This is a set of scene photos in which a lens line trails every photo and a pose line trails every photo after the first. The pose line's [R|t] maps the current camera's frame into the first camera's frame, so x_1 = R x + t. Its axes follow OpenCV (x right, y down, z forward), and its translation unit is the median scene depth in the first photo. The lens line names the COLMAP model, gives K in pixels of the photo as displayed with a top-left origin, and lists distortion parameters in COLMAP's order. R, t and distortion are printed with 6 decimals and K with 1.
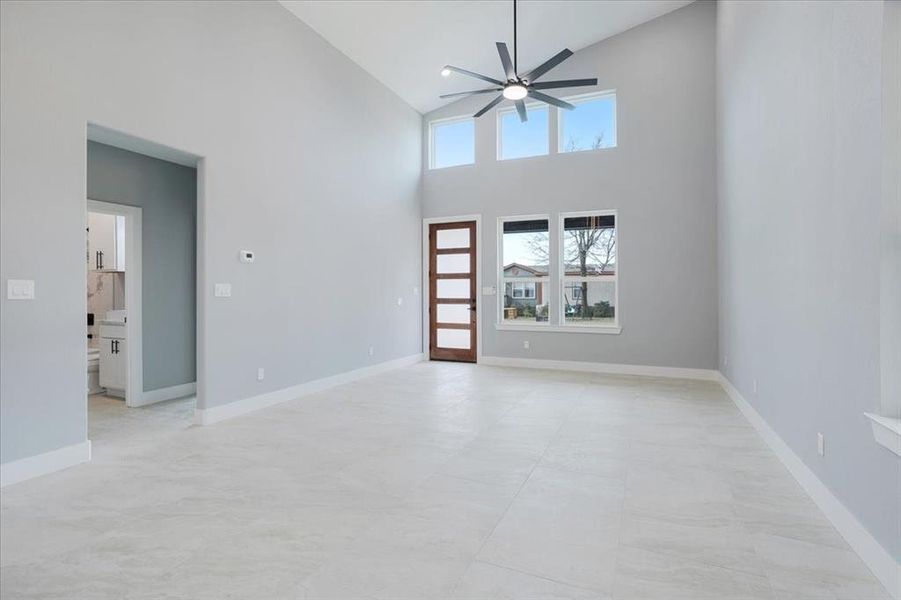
lens RADIAL K [[433.4, 0, 456.3], [0, 433.4, 293.6], [0, 0, 1]] dist [-0.040851, 0.000429]
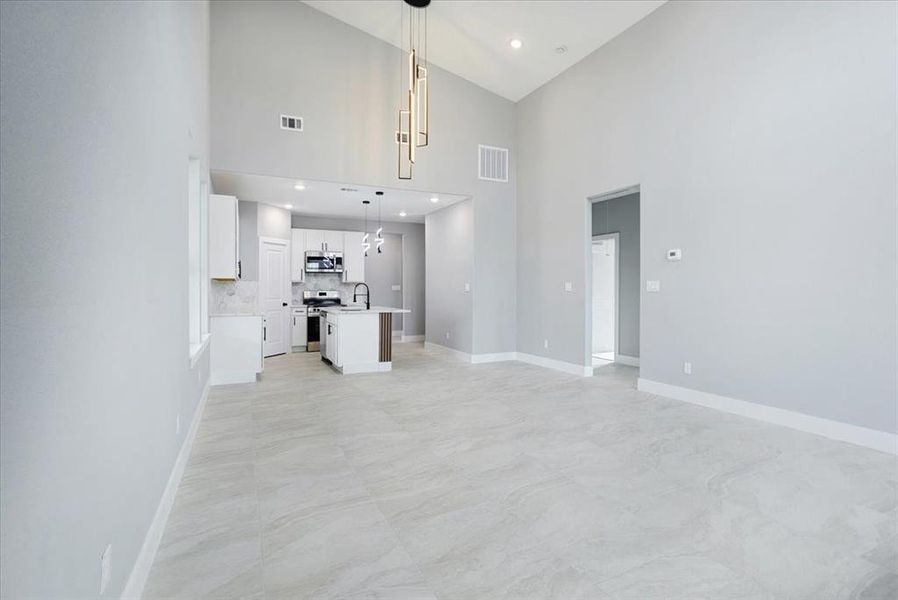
lens RADIAL K [[431.9, 0, 454.8], [0, 431.9, 293.6], [0, 0, 1]] dist [-0.040851, 0.000429]
pose [[-0.637969, 0.026759, -0.769597, 0.390574], [0.017714, 0.999642, 0.020073, -0.010845], [0.769858, -0.000826, -0.638214, 0.716832]]
